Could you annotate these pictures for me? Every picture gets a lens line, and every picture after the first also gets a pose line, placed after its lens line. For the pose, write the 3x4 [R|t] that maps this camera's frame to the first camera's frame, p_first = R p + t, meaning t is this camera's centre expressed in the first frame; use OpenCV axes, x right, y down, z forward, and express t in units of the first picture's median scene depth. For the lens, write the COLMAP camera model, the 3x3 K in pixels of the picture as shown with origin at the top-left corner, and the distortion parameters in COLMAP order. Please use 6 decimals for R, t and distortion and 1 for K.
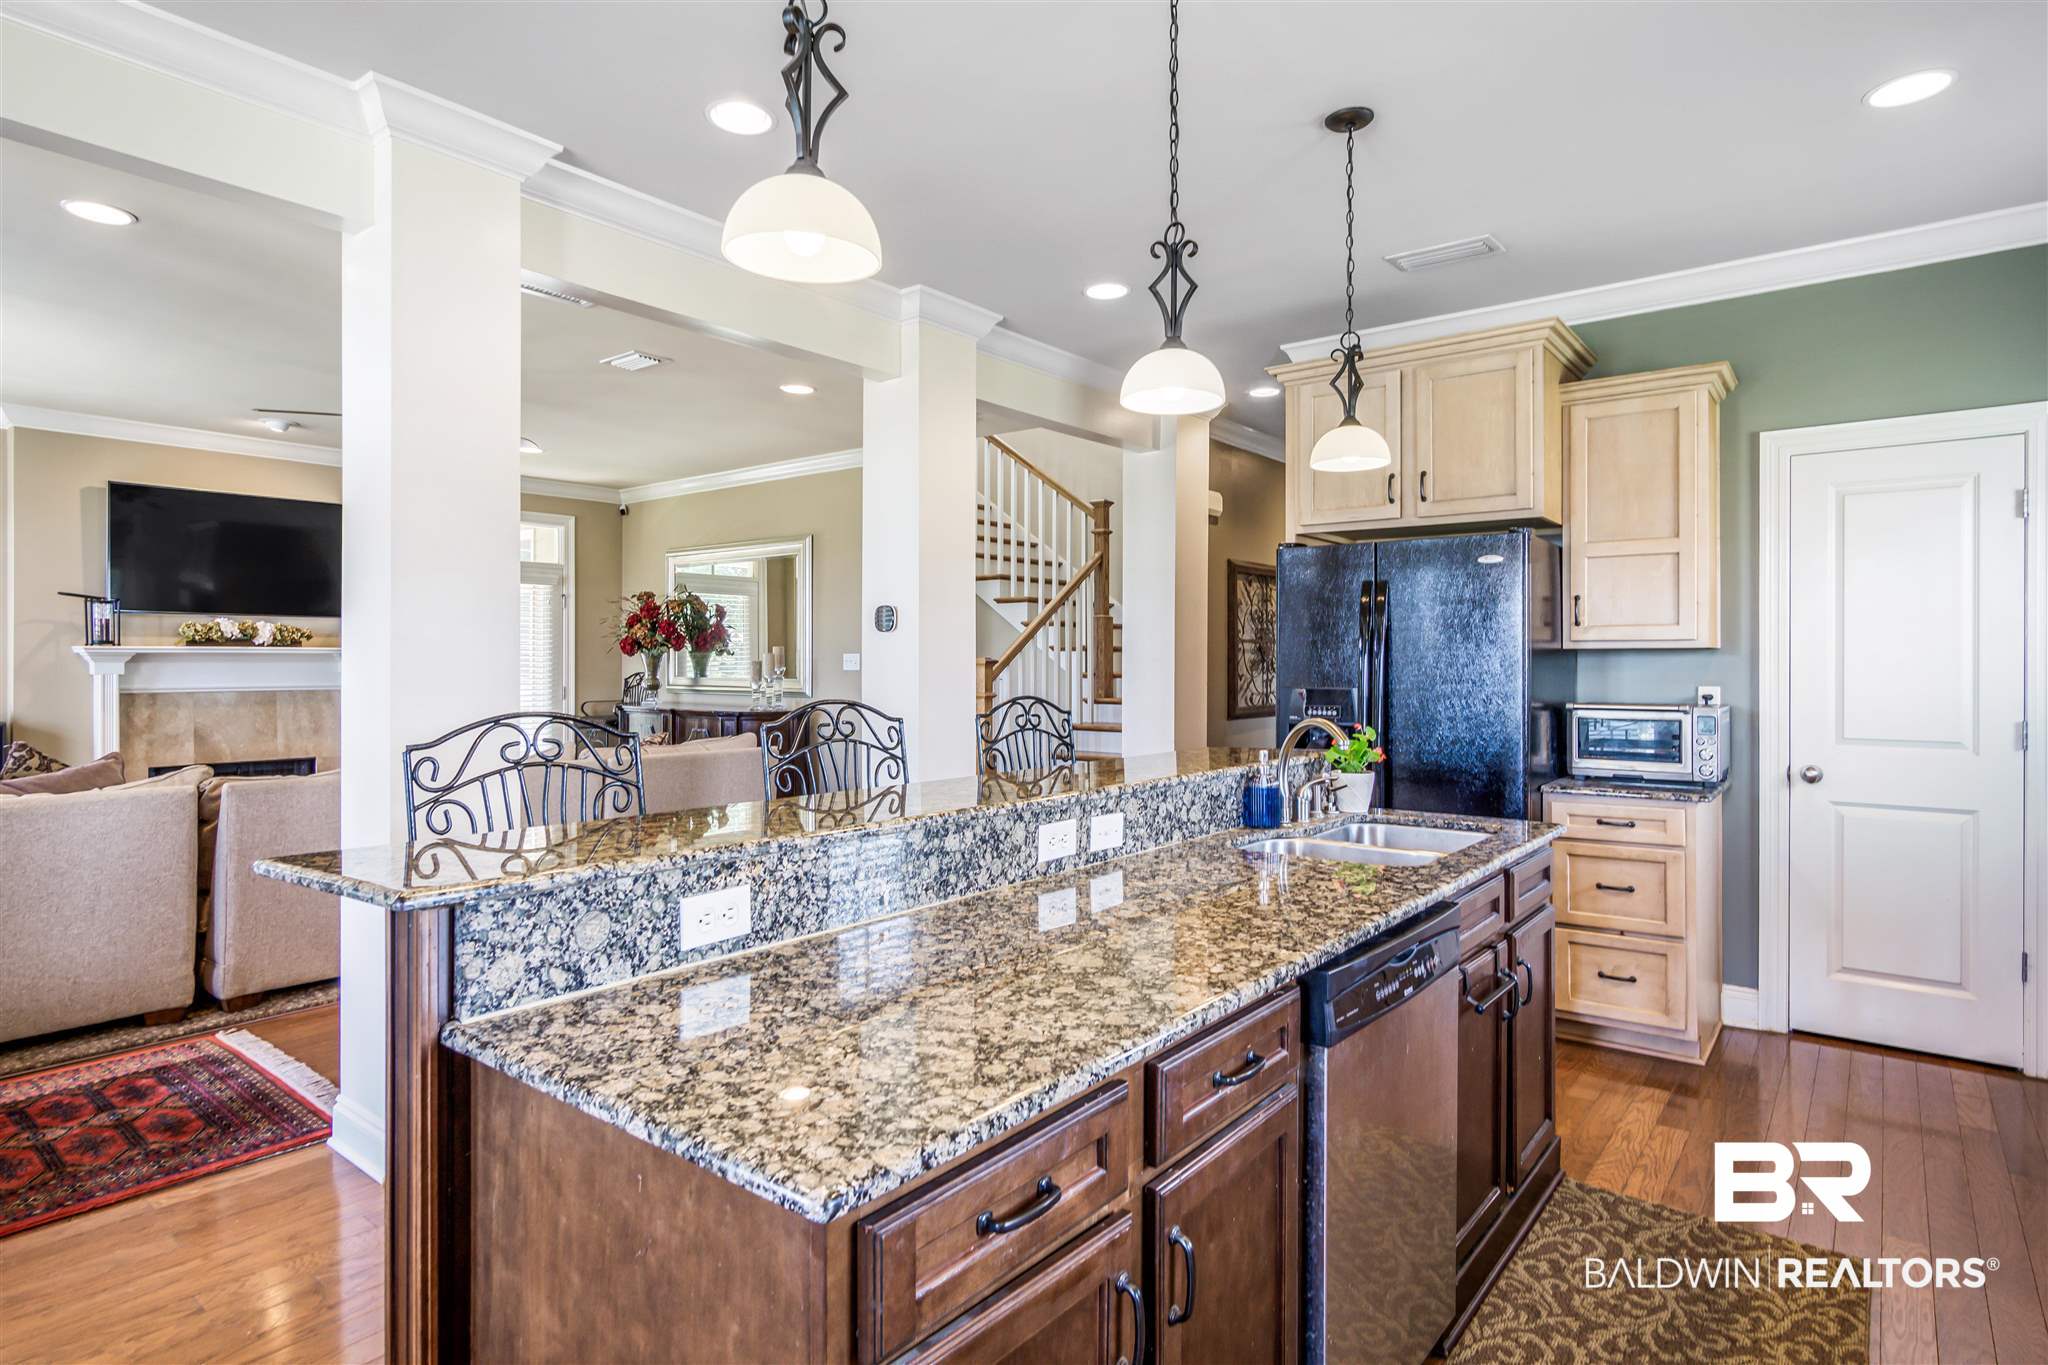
lens RADIAL K [[1099.7, 0, 1013.1], [0, 1099.7, 667.2], [0, 0, 1]] dist [-0.004002, 0.000991]
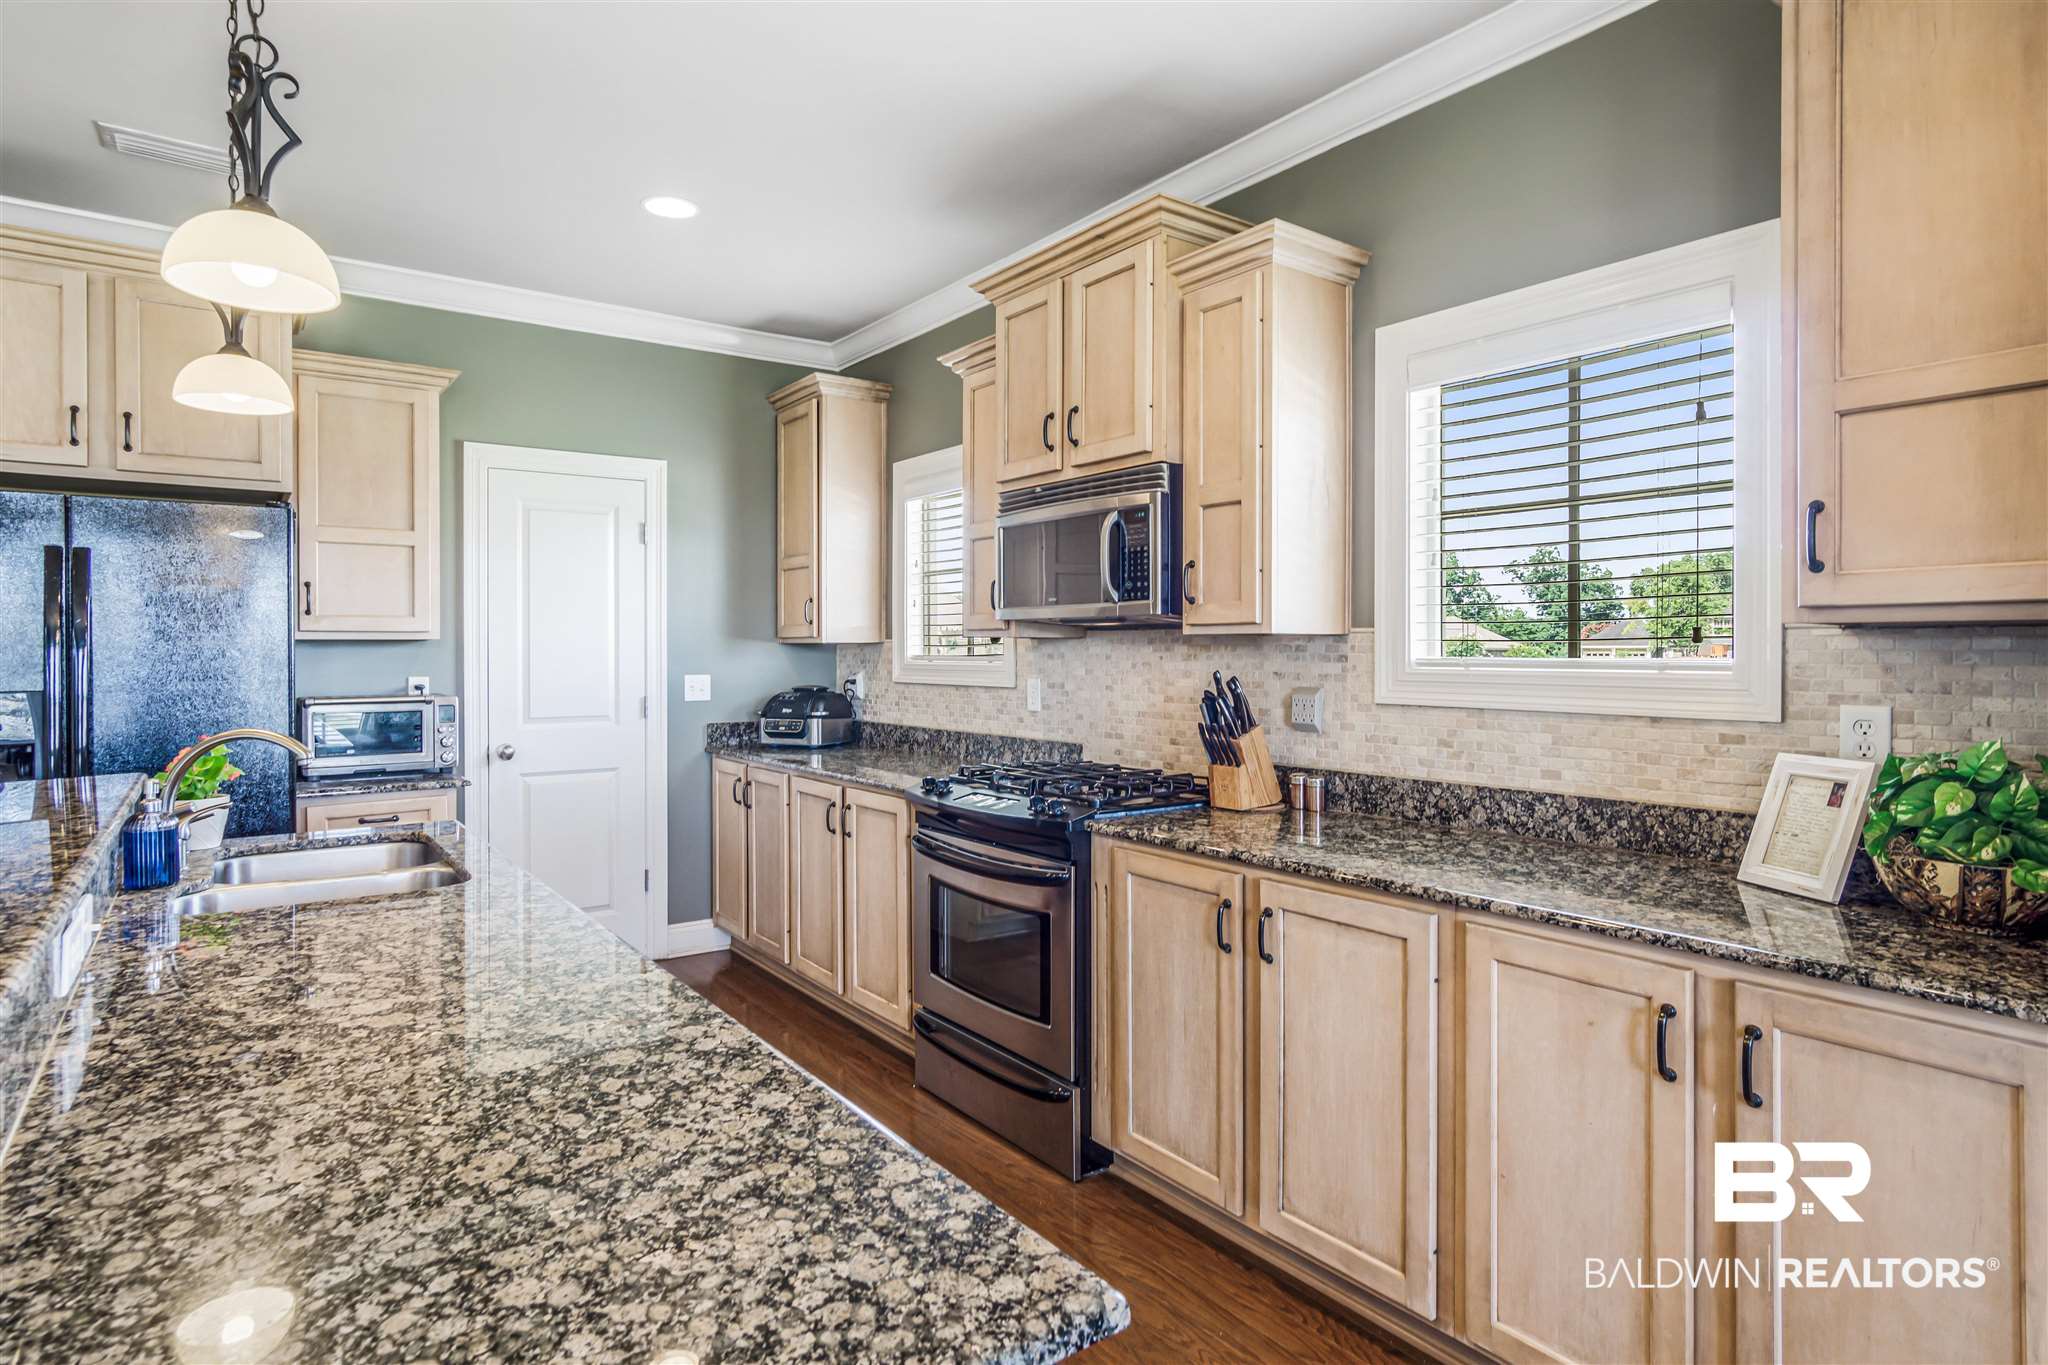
lens RADIAL K [[1099.7, 0, 1012.8], [0, 1099.7, 652.5], [0, 0, 1]] dist [-0.004002, 0.000991]
pose [[0.272015, -0.003574, 0.962286, -0.548675], [0.007777, 0.999969, 0.001515, -0.006265], [-0.962262, 0.007071, 0.272034, 0.465333]]
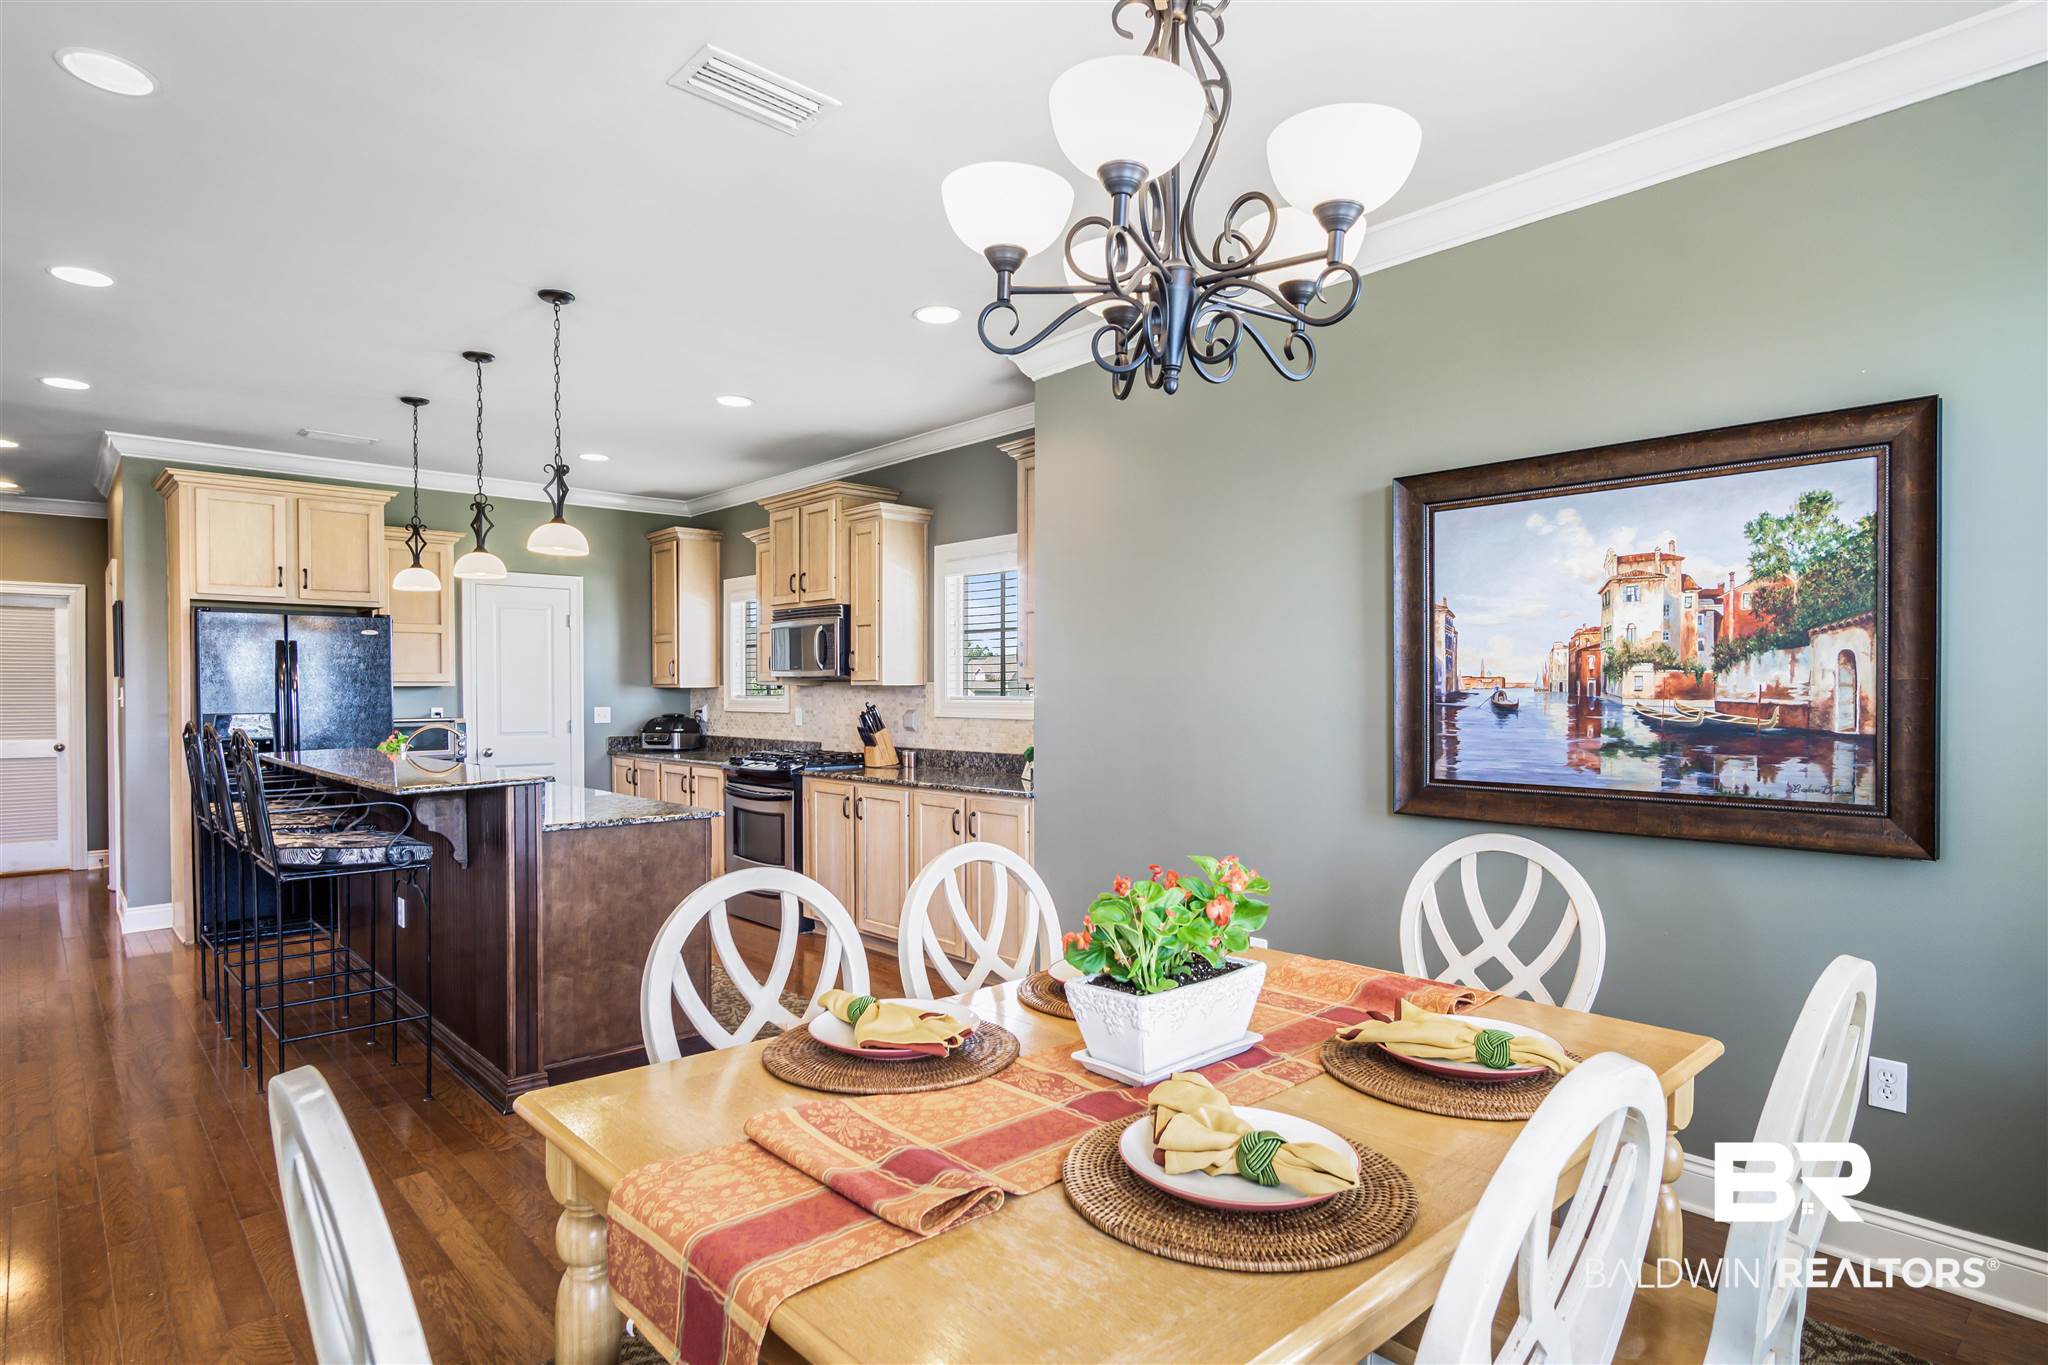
lens RADIAL K [[1099.7, 0, 1016.5], [0, 1099.7, 705.0], [0, 0, 1]] dist [-0.004002, 0.000991]
pose [[0.161259, -0.016031, 0.986782, -2.513291], [0.007862, 0.999857, 0.014959, -0.015458], [-0.986881, 0.005346, 0.161362, -0.544622]]
